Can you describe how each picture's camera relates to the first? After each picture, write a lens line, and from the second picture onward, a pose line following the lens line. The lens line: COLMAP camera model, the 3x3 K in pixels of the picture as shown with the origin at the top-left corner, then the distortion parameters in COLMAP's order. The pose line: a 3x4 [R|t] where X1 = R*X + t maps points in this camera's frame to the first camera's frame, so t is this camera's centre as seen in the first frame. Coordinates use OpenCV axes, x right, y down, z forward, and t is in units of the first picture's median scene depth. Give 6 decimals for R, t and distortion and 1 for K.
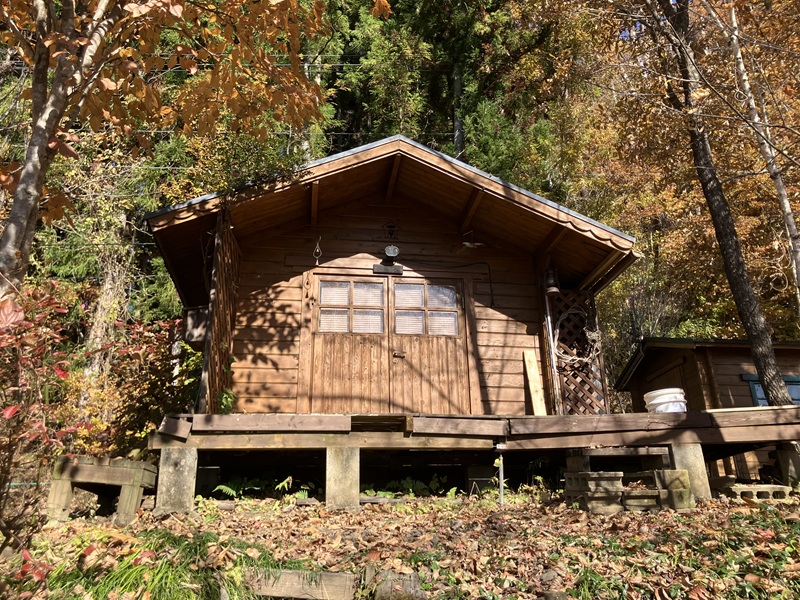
lens RADIAL K [[649.9, 0, 393.9], [0, 649.9, 297.6], [0, 0, 1]] dist [0.017019, -0.026010]
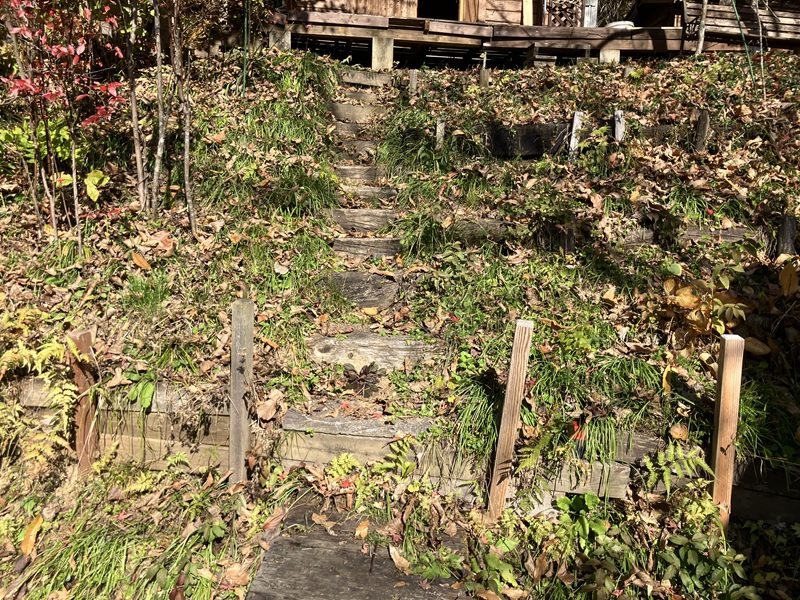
lens RADIAL K [[649.9, 0, 395.0], [0, 649.9, 305.1], [0, 0, 1]] dist [0.017019, -0.026010]
pose [[0.998165, 0.055193, -0.024921, 0.022486], [-0.037745, 0.888826, 0.456687, 0.082123], [0.047357, -0.454908, 0.889278, -0.654956]]
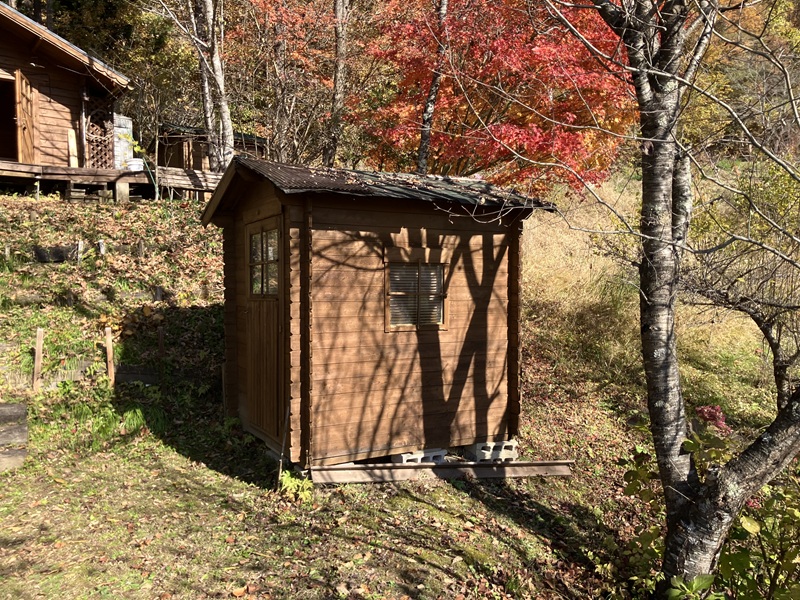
lens RADIAL K [[649.9, 0, 403.8], [0, 649.9, 301.2], [0, 0, 1]] dist [0.017019, -0.026010]
pose [[0.844711, -0.015548, 0.534997, 0.007367], [-0.188675, 0.926761, 0.324833, -0.396481], [-0.500865, -0.375330, 0.779911, -1.785966]]
